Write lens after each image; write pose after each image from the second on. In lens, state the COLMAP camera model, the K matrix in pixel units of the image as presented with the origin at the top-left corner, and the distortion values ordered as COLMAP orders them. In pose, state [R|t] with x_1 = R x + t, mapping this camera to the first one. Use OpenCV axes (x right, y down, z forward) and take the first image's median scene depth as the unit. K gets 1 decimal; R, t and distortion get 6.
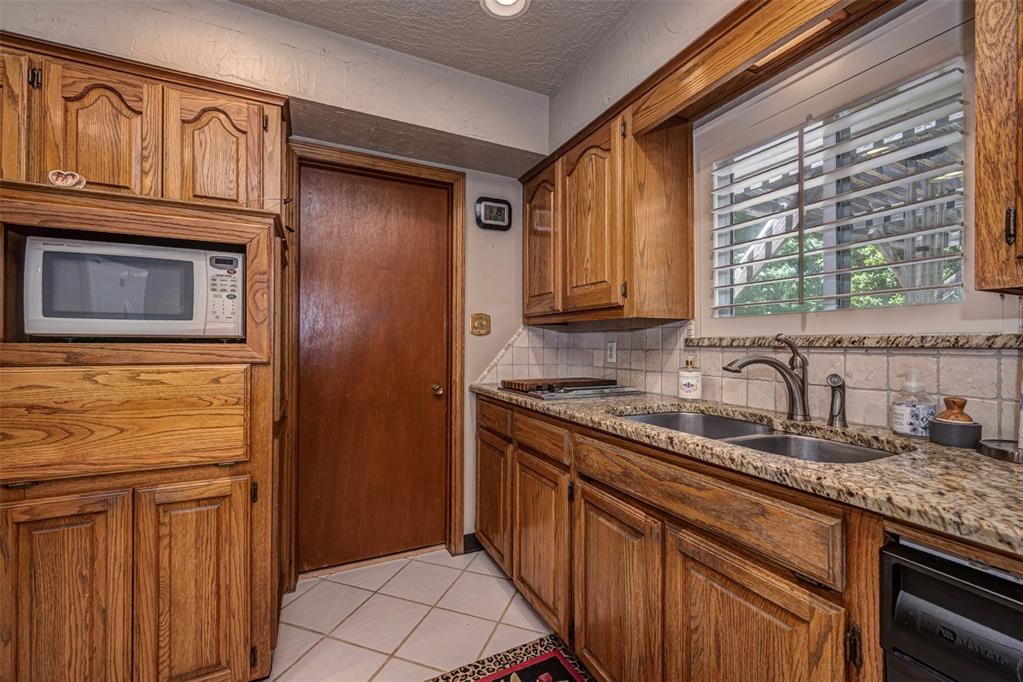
lens RADIAL K [[406.2, 0, 516.8], [0, 406.2, 317.5], [0, 0, 1]] dist [0.001020, -0.001158]
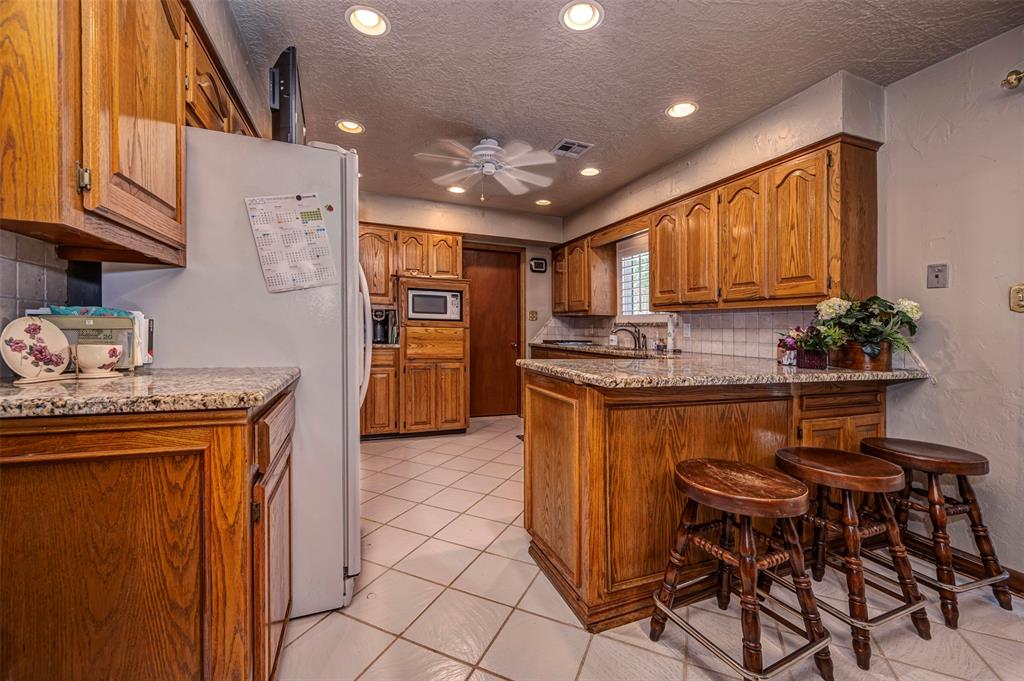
lens RADIAL K [[408.9, 0, 518.7], [0, 408.9, 311.1], [0, 0, 1]] dist [0.001574, 0.000146]
pose [[0.996778, 0.012249, -0.079269, 0.025313], [-0.011126, 0.999832, 0.014593, -0.069559], [0.079434, -0.013664, 0.996746, -2.095392]]
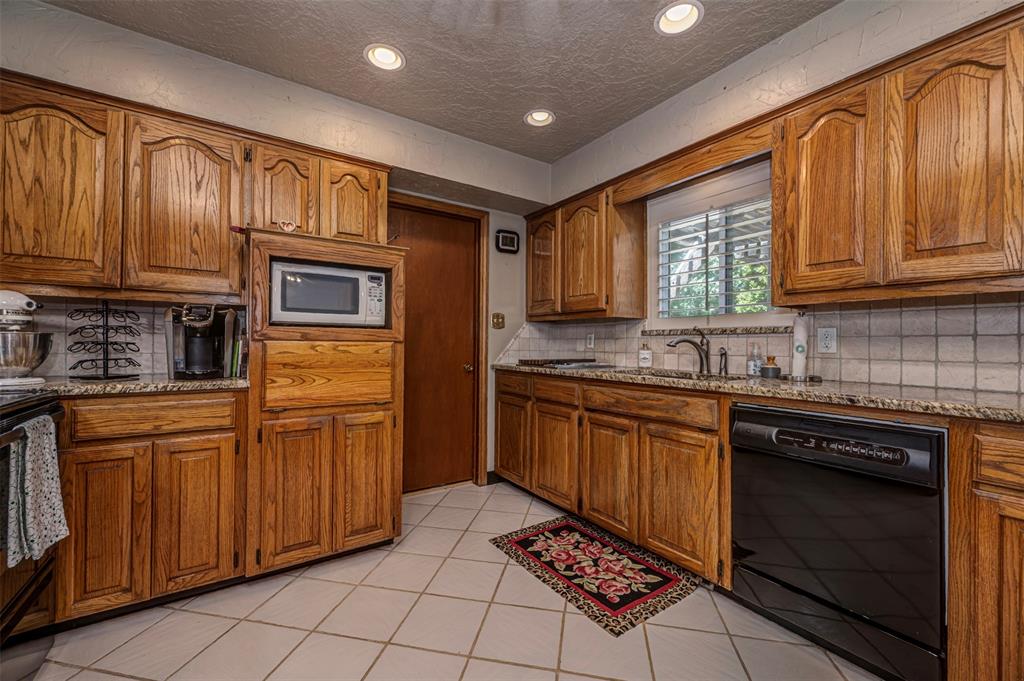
lens RADIAL K [[408.9, 0, 513.1], [0, 408.9, 310.8], [0, 0, 1]] dist [0.001574, 0.000146]
pose [[0.989600, 0.015283, 0.143032, -0.405276], [-0.012611, 0.999729, -0.019574, 0.014871], [-0.143292, 0.017567, 0.989525, -0.663741]]
